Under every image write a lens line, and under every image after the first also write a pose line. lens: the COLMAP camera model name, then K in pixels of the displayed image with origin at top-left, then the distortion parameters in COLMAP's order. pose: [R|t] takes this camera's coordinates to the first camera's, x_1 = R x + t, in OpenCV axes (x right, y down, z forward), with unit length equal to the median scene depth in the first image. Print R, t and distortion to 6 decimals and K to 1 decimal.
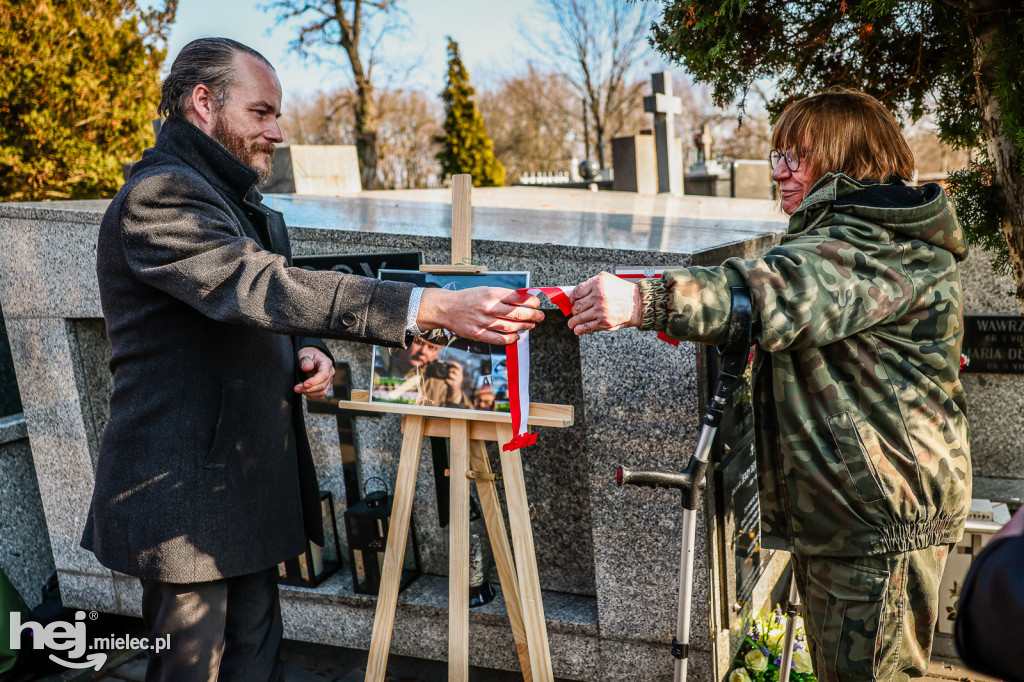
lens RADIAL K [[768.1, 0, 561.1], [0, 768.1, 334.2], [0, 0, 1]] dist [0.000866, 0.012530]
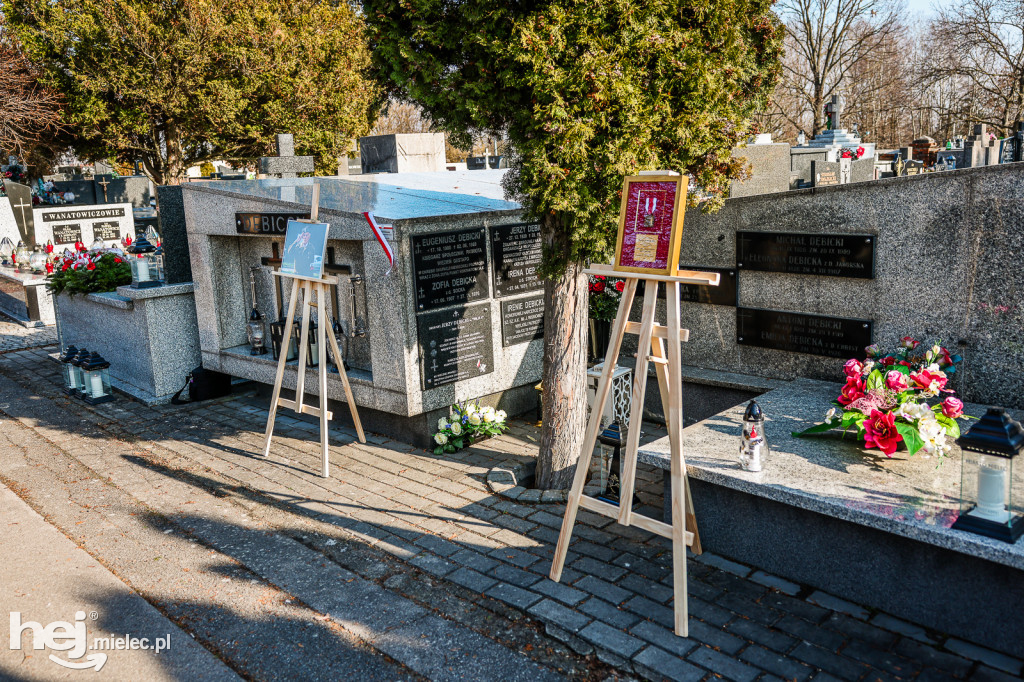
lens RADIAL K [[880.5, 0, 541.0], [0, 880.5, 307.9], [0, 0, 1]] dist [0.015705, -0.038050]
pose [[0.931222, 0.082220, -0.355056, 0.402206], [-0.079210, 0.996592, 0.023033, 0.018276], [0.355740, 0.006675, 0.934561, -0.355787]]
